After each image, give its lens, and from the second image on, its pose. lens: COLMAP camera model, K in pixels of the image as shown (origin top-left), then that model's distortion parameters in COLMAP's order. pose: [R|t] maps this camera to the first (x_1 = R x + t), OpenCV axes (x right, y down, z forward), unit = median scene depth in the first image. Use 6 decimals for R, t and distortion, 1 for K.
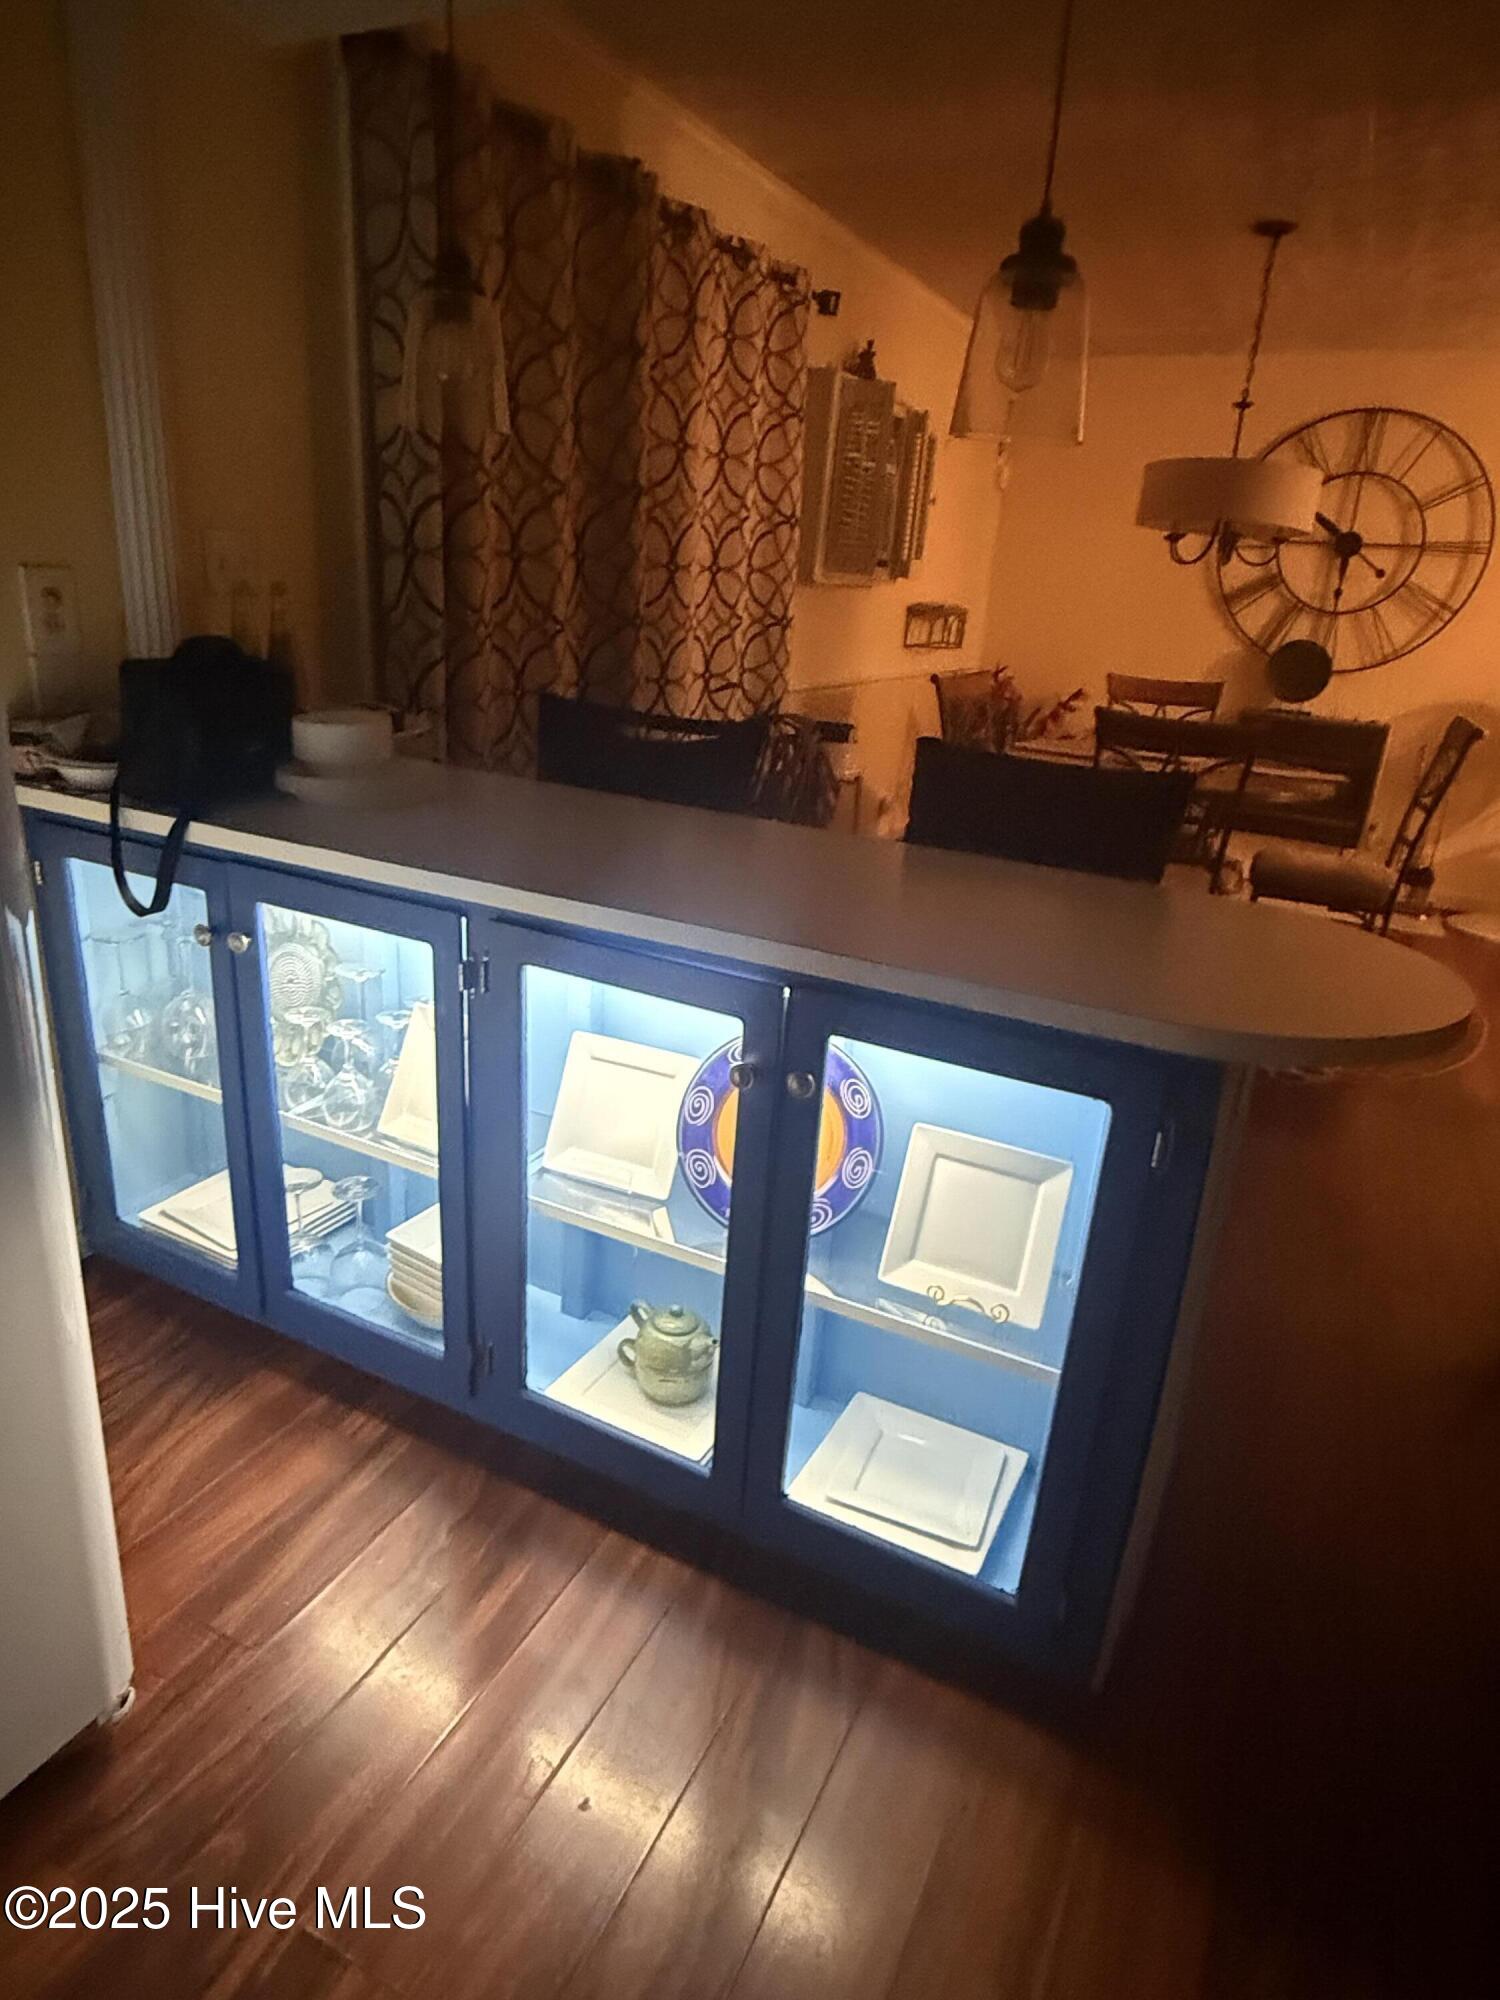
lens RADIAL K [[1172.5, 0, 746.9], [0, 1172.5, 1006.1], [0, 0, 1]] dist [-0.005576, -0.002326]
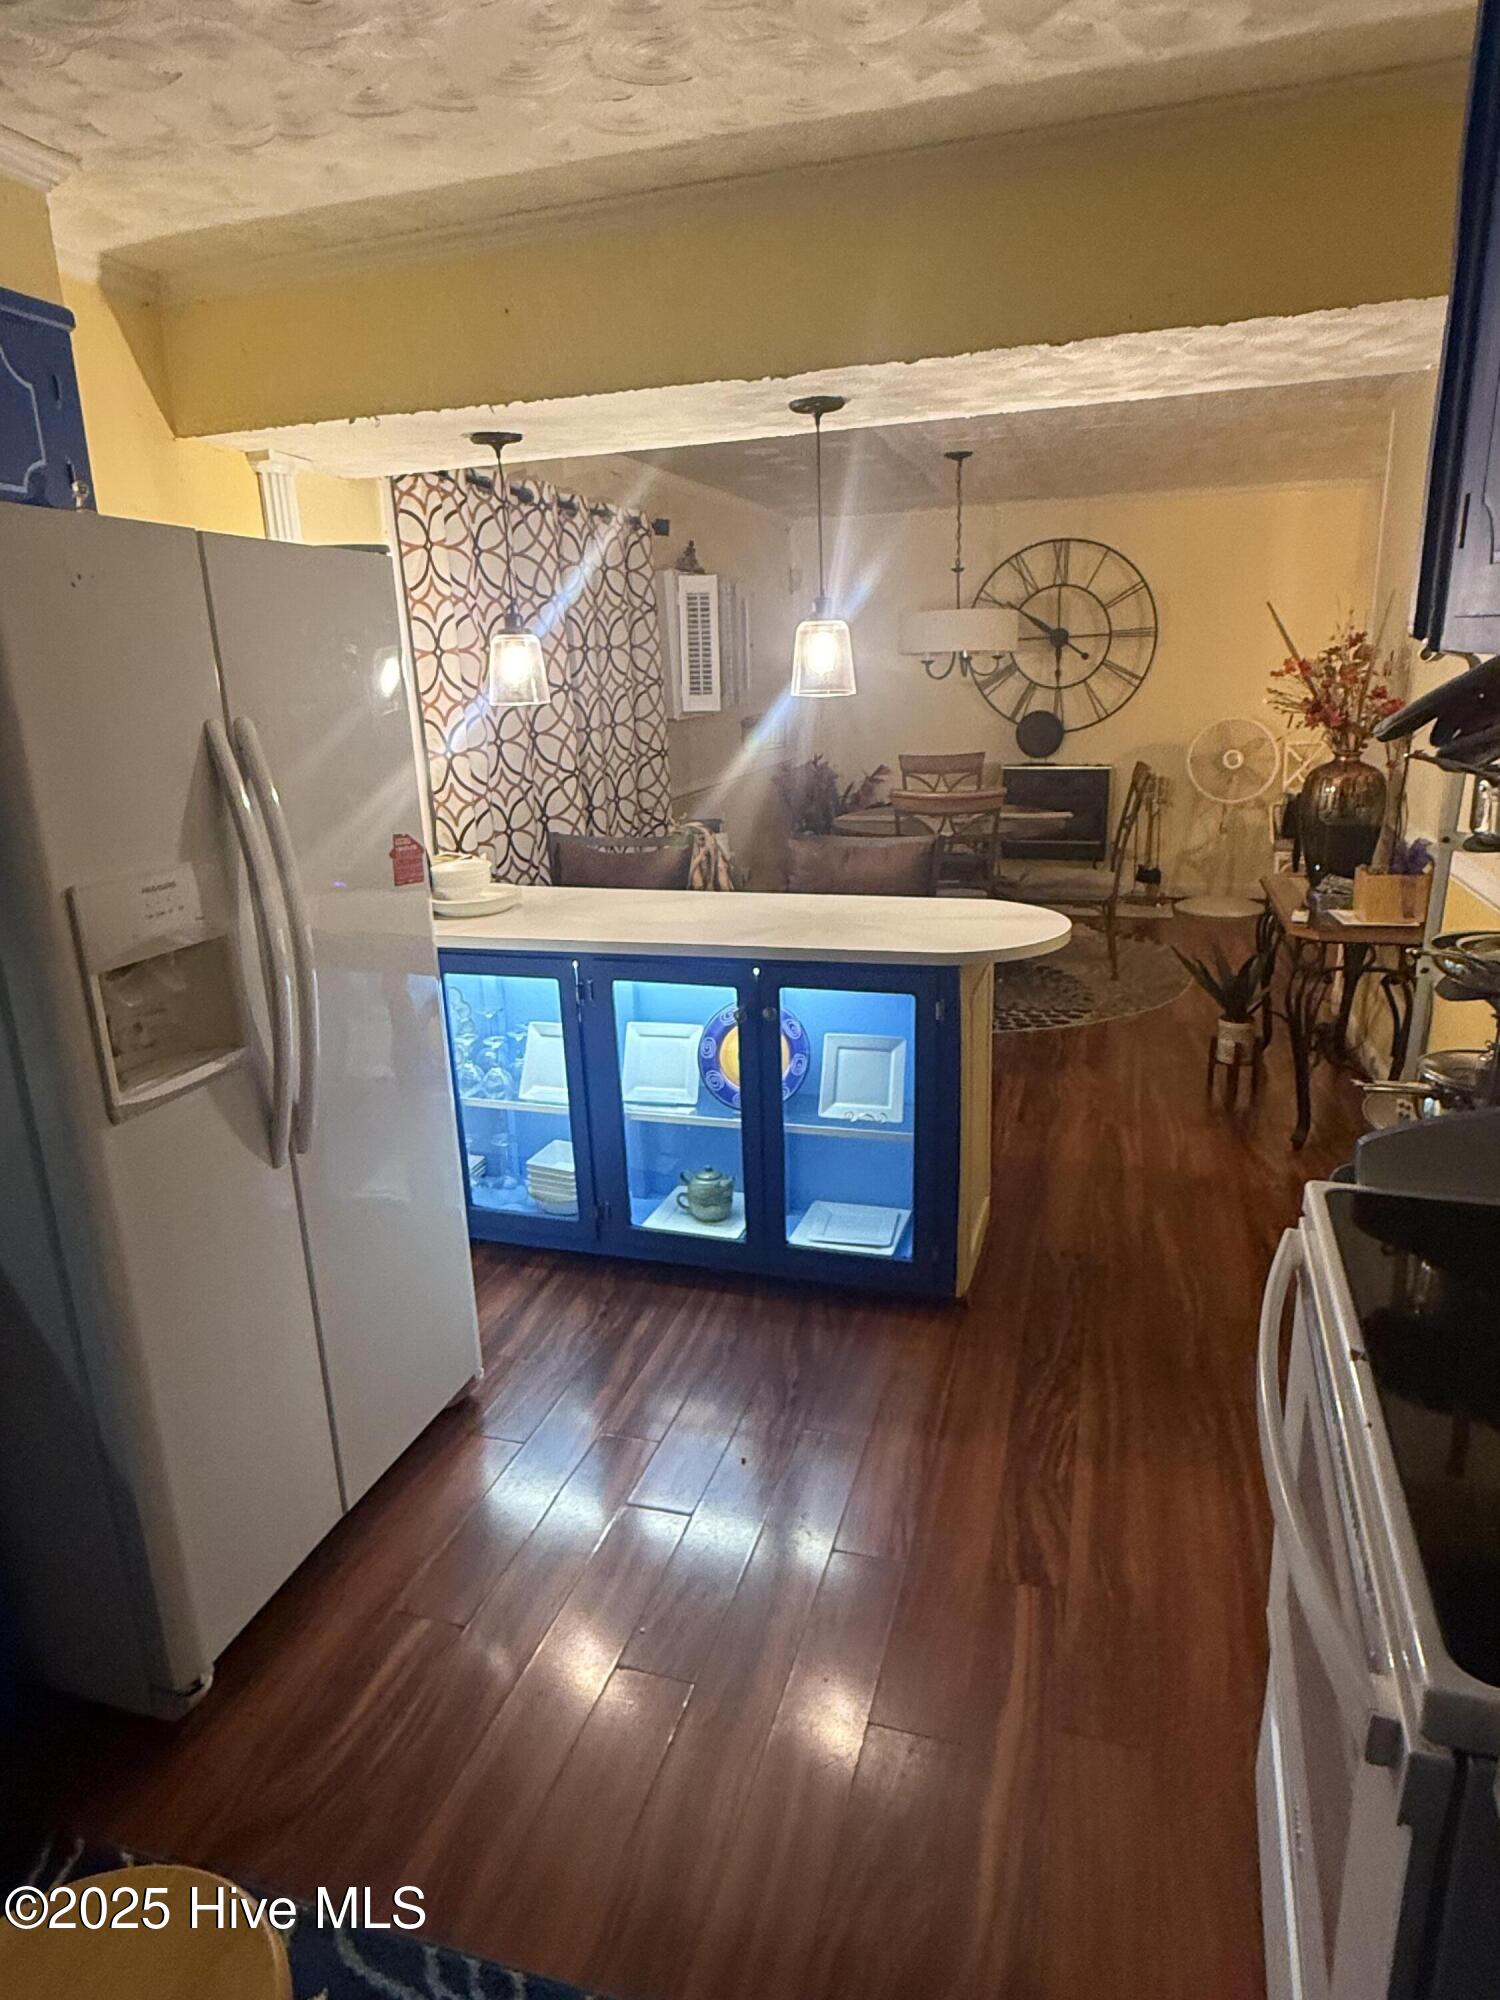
lens RADIAL K [[1172.5, 0, 756.6], [0, 1172.5, 999.0], [0, 0, 1]] dist [-0.005576, -0.002326]
pose [[0.980912, -0.142446, 0.132364, -0.179641], [0.151381, 0.986651, -0.060035, 0.118450], [-0.122045, 0.078927, 0.989381, -0.755247]]
